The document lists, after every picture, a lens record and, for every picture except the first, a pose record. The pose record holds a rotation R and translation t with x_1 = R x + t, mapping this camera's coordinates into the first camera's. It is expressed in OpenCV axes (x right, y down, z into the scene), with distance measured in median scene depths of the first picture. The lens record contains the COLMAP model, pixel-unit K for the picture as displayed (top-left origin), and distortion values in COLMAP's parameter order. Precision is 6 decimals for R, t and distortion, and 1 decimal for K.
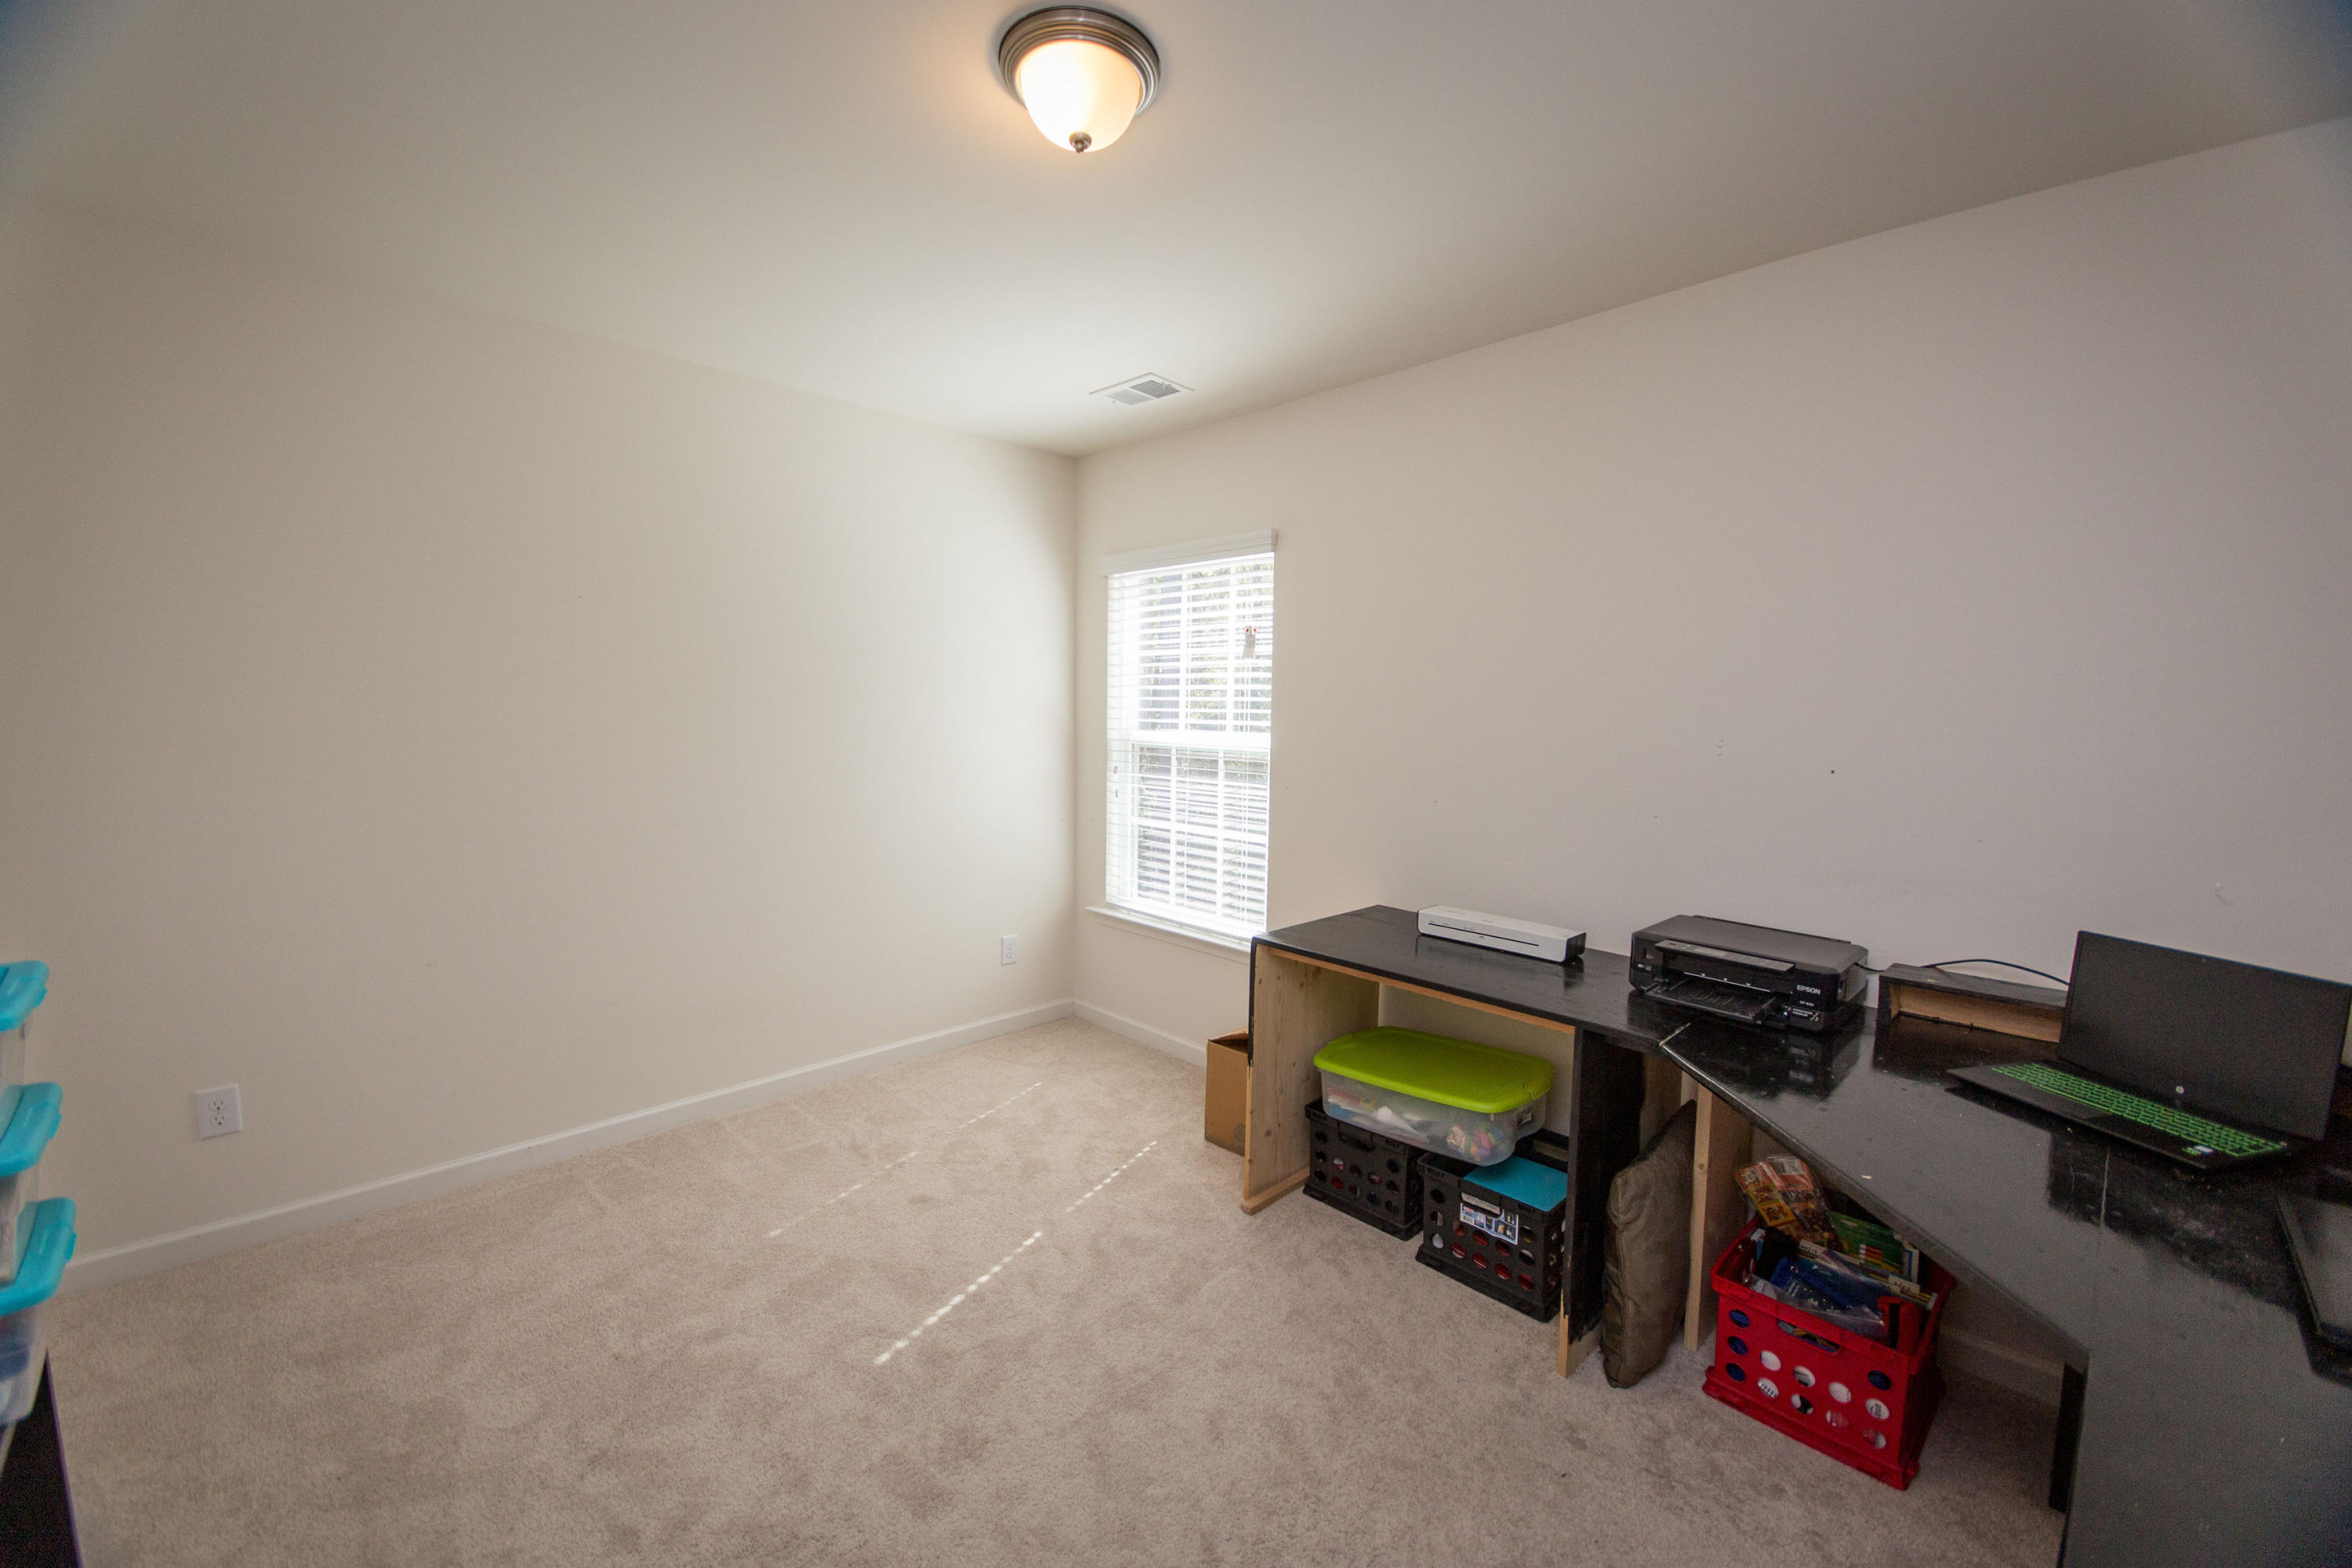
lens RADIAL K [[920.8, 0, 1080.0], [0, 920.8, 786.0], [0, 0, 1]] dist [-0.014833, -0.000053]
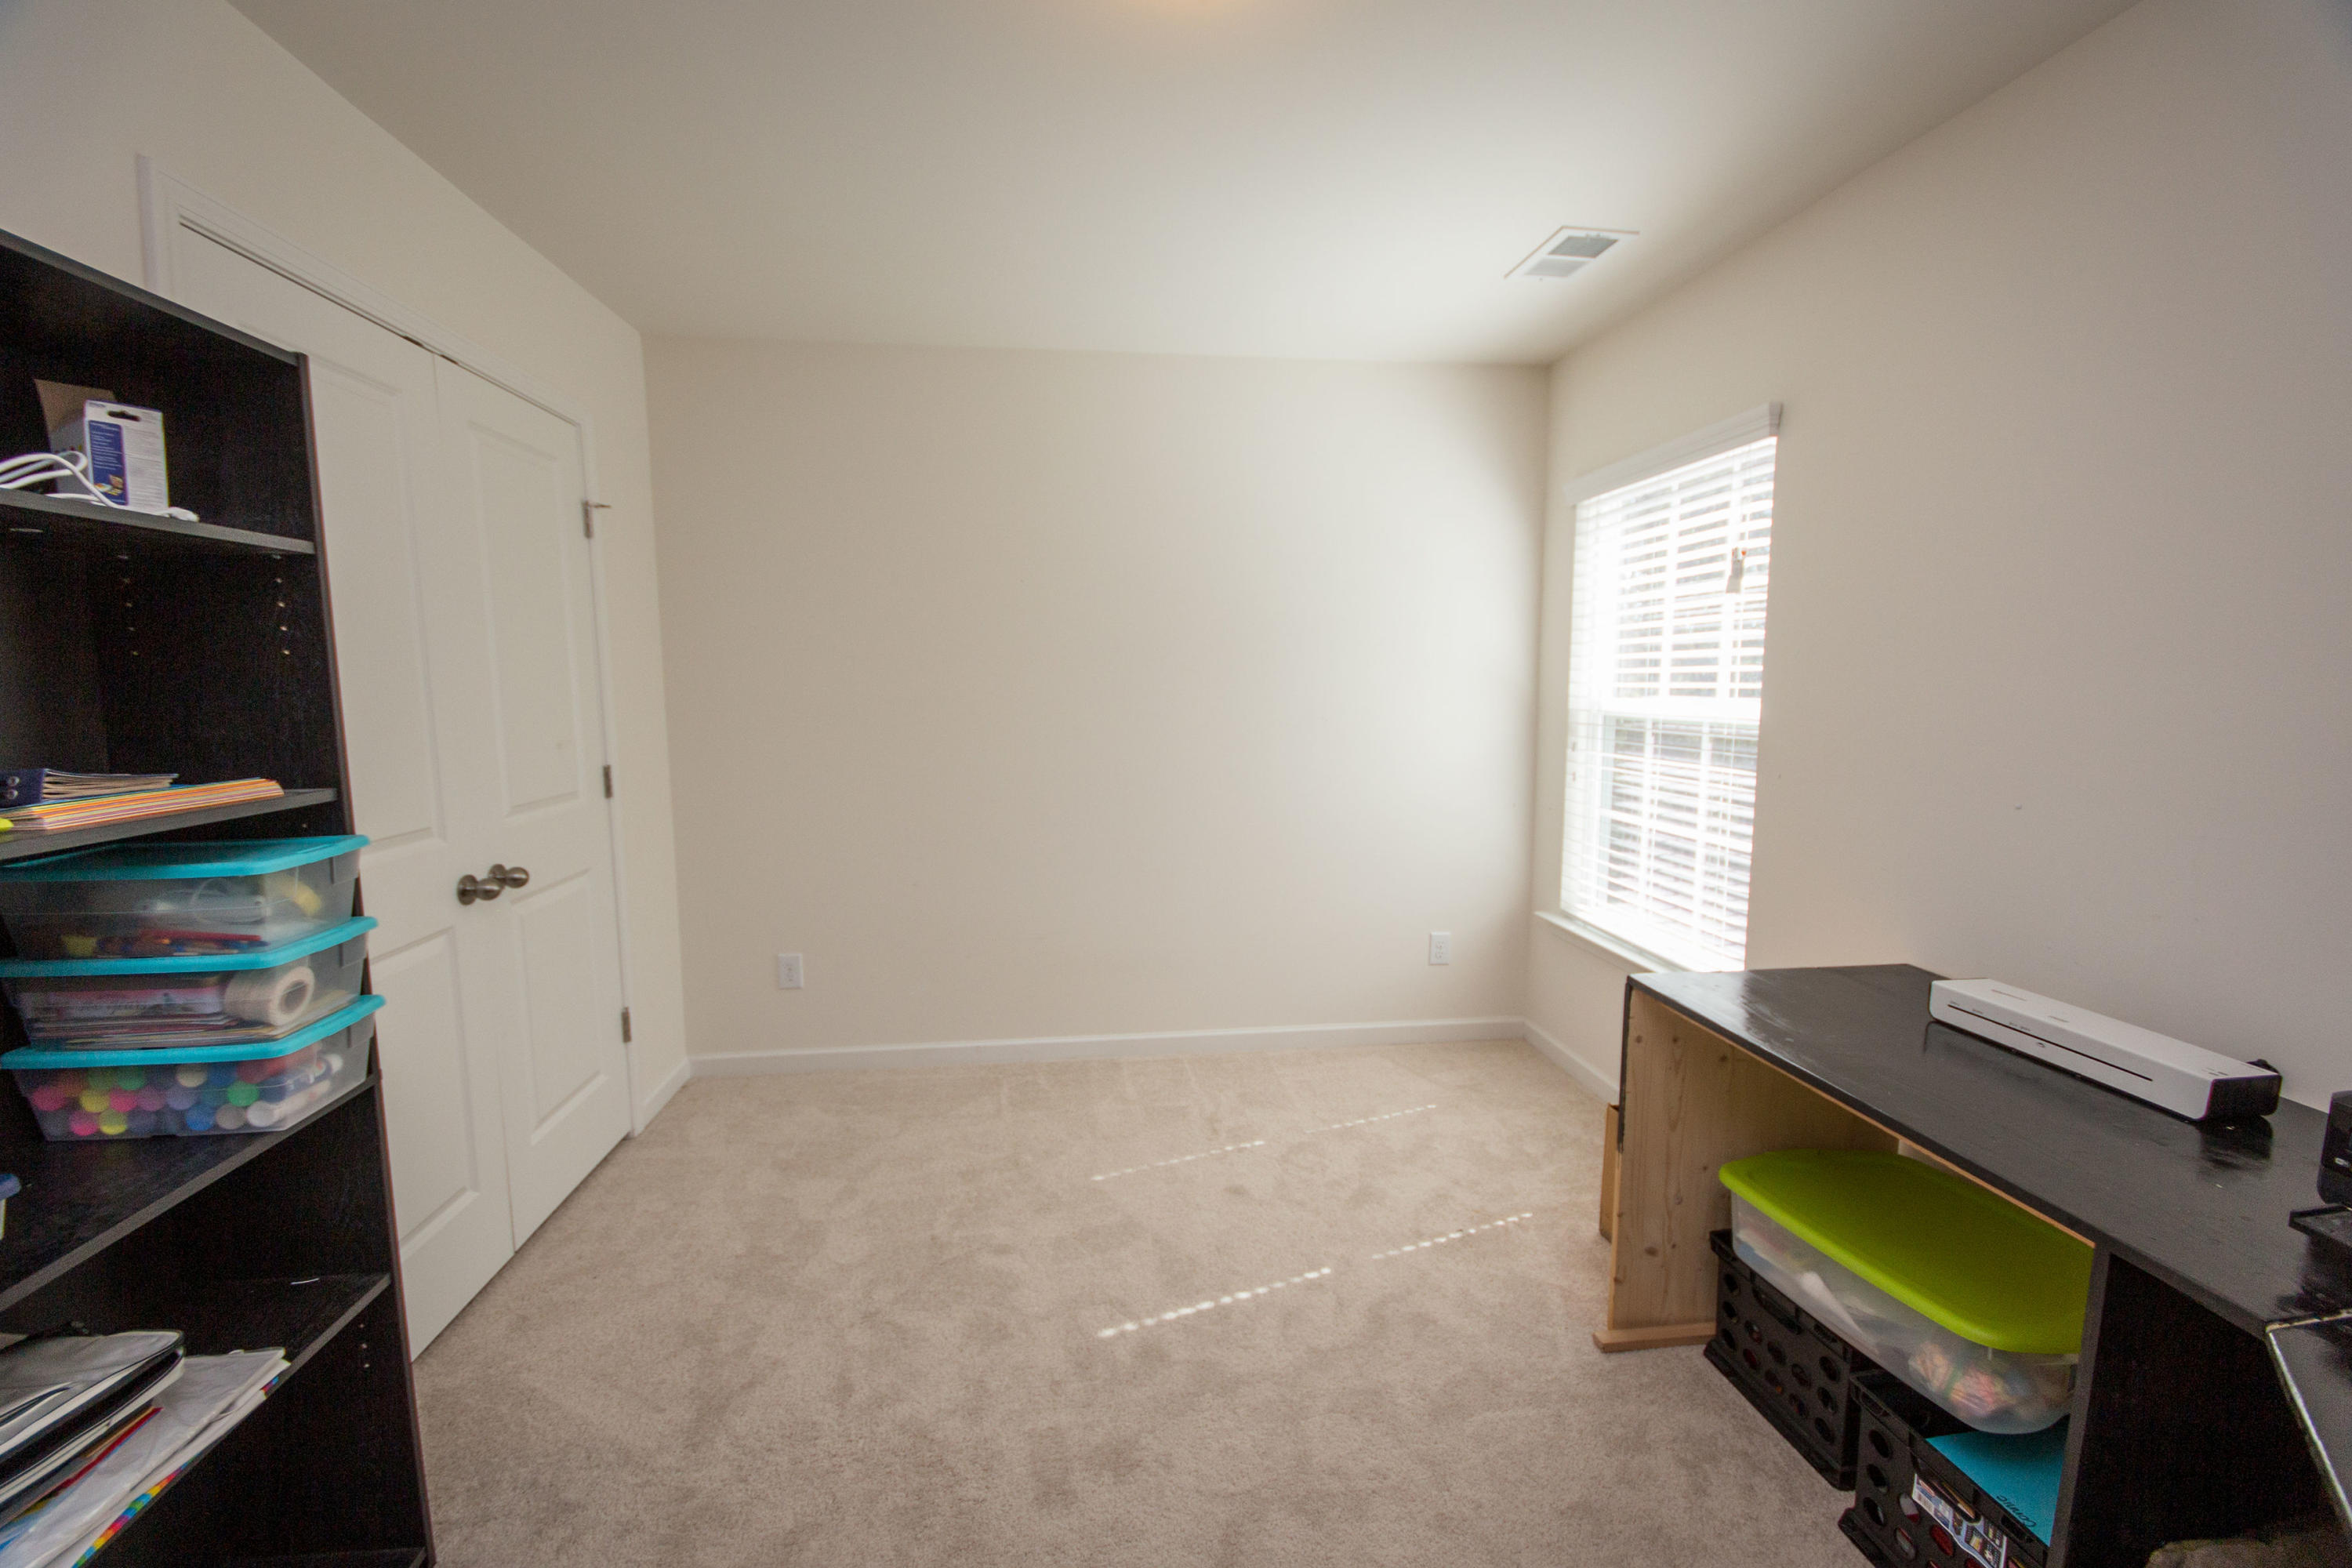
lens RADIAL K [[907.0, 0, 1169.1], [0, 907.0, 784.0], [0, 0, 1]] dist [0.017574, -0.016346]
pose [[0.804030, 0.050298, -0.592458, 0.308883], [-0.038488, 0.998729, 0.032556, 0.003223], [0.593342, -0.003373, 0.804944, 0.204401]]
